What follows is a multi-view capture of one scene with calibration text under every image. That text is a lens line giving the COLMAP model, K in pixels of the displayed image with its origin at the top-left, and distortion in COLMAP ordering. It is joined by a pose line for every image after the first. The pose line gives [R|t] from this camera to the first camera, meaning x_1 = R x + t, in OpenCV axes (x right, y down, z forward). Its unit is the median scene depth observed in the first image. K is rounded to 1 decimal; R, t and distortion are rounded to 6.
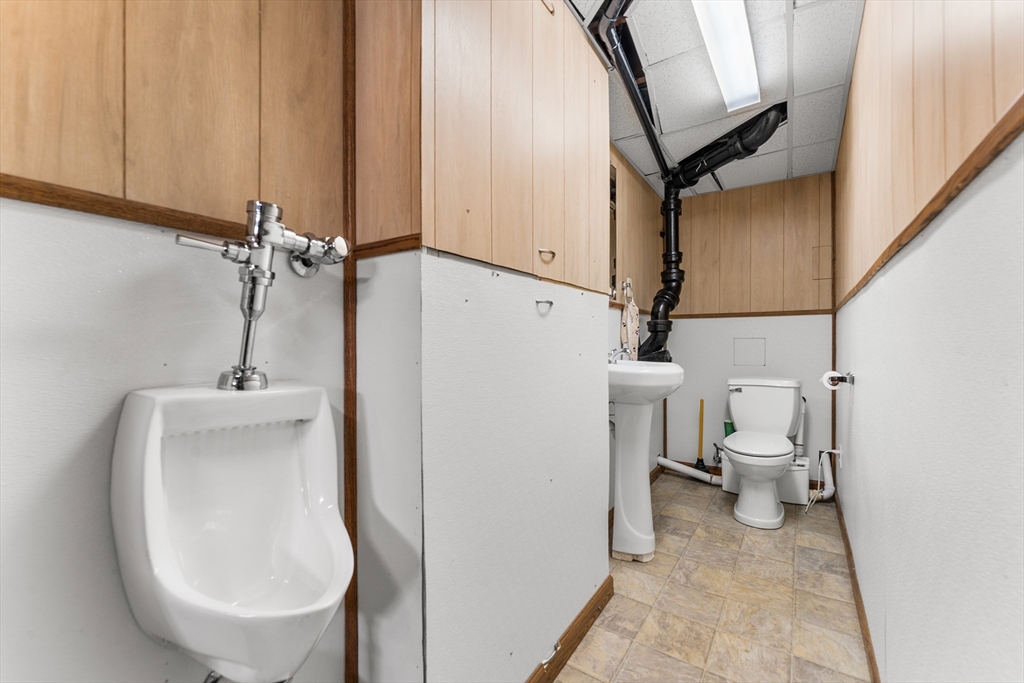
lens RADIAL K [[422.6, 0, 511.6], [0, 422.6, 344.6], [0, 0, 1]] dist [-0.008203, -0.000061]
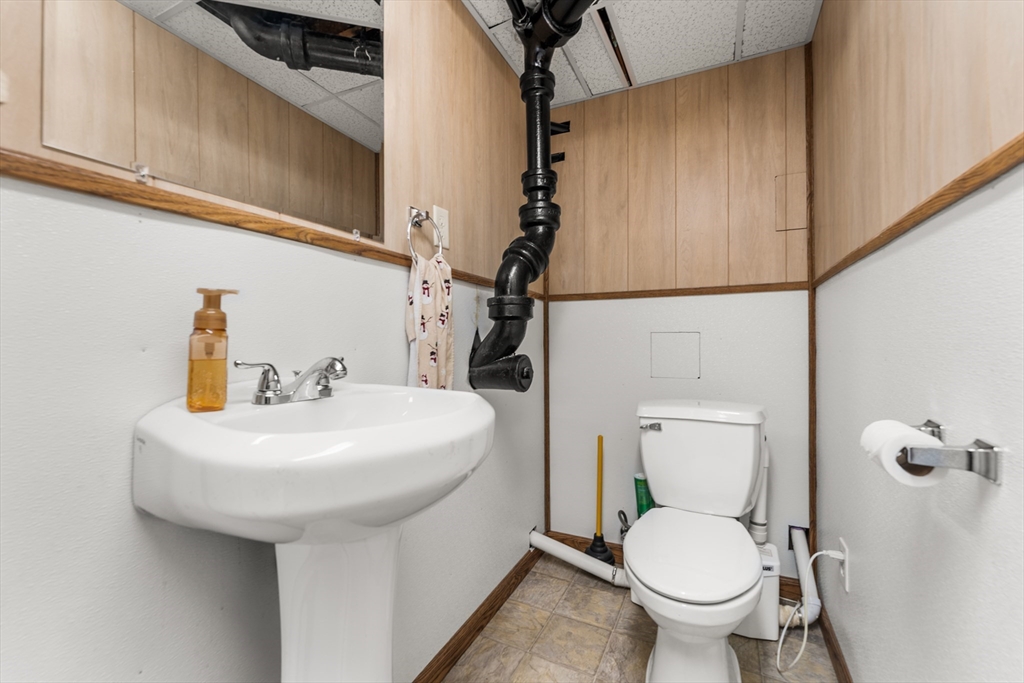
lens RADIAL K [[422.6, 0, 513.2], [0, 422.6, 339.8], [0, 0, 1]] dist [-0.008203, -0.000061]
pose [[0.989996, -0.002573, 0.141071, 0.274402], [0.003406, 0.999978, -0.005666, -0.001962], [-0.141053, 0.006090, 0.989983, 0.477430]]
